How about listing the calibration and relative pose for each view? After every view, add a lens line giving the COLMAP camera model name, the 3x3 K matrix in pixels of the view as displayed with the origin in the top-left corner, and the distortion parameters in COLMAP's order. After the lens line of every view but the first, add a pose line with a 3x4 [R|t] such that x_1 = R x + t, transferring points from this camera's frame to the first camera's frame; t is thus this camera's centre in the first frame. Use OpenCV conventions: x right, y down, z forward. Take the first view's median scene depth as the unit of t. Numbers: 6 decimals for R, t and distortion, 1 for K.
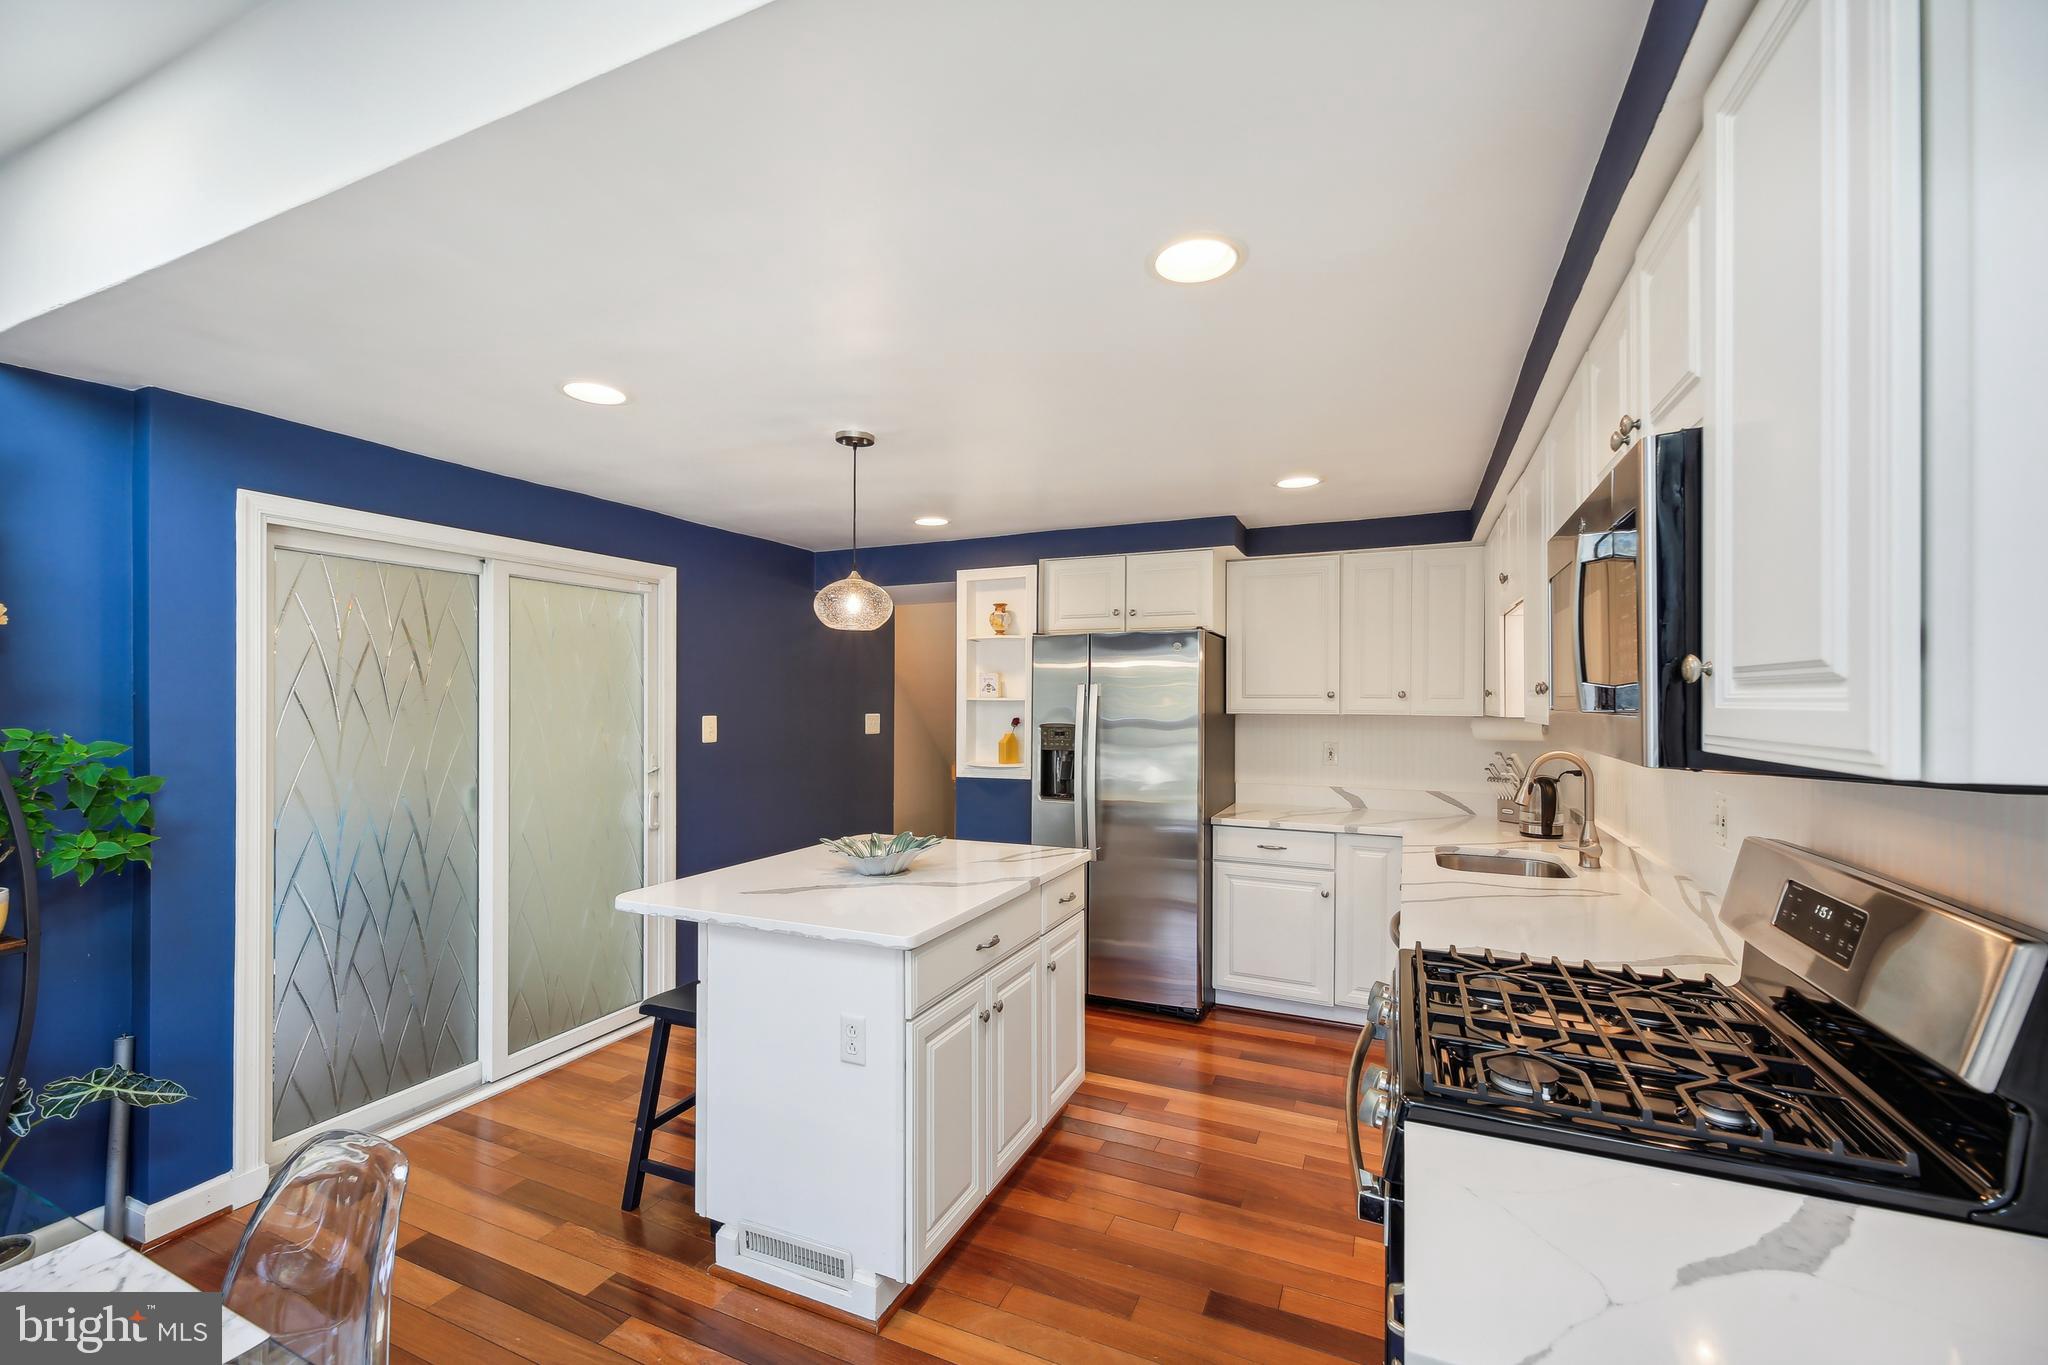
lens RADIAL K [[845.6, 0, 1017.1], [0, 845.6, 721.8], [0, 0, 1]] dist [0.000249, -0.000033]
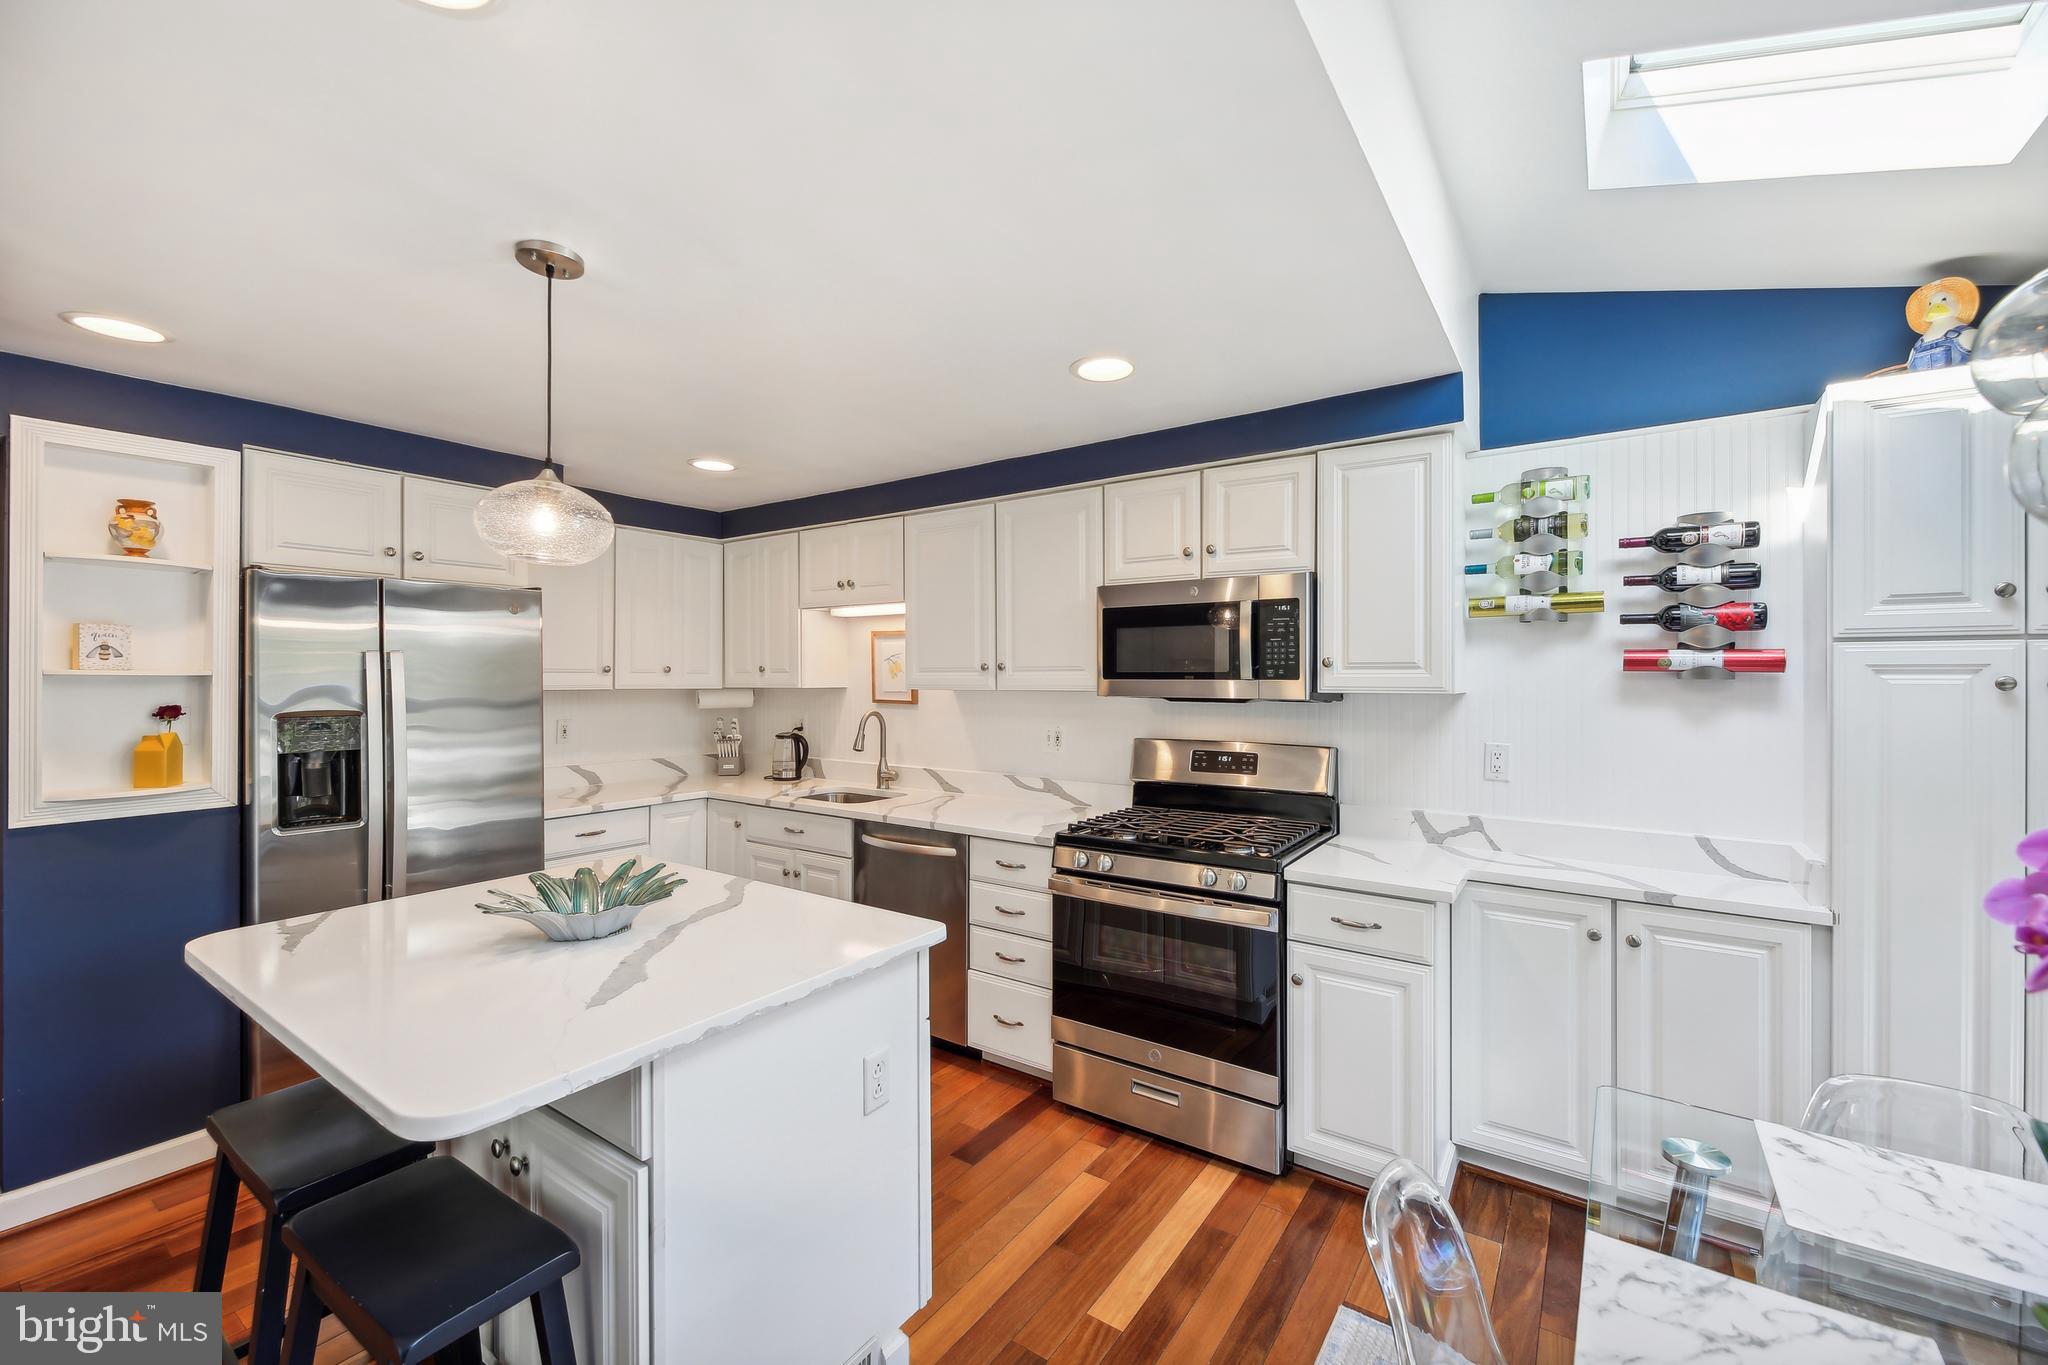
lens RADIAL K [[827.0, 0, 1024.0], [0, 827.0, 682.5], [0, 0, 1]] dist [0.000126, -0.000141]
pose [[0.180210, -0.007864, 0.983597, -0.474782], [0.028134, 0.999600, 0.002838, -0.005546], [-0.983226, 0.027161, 0.180359, 0.348506]]
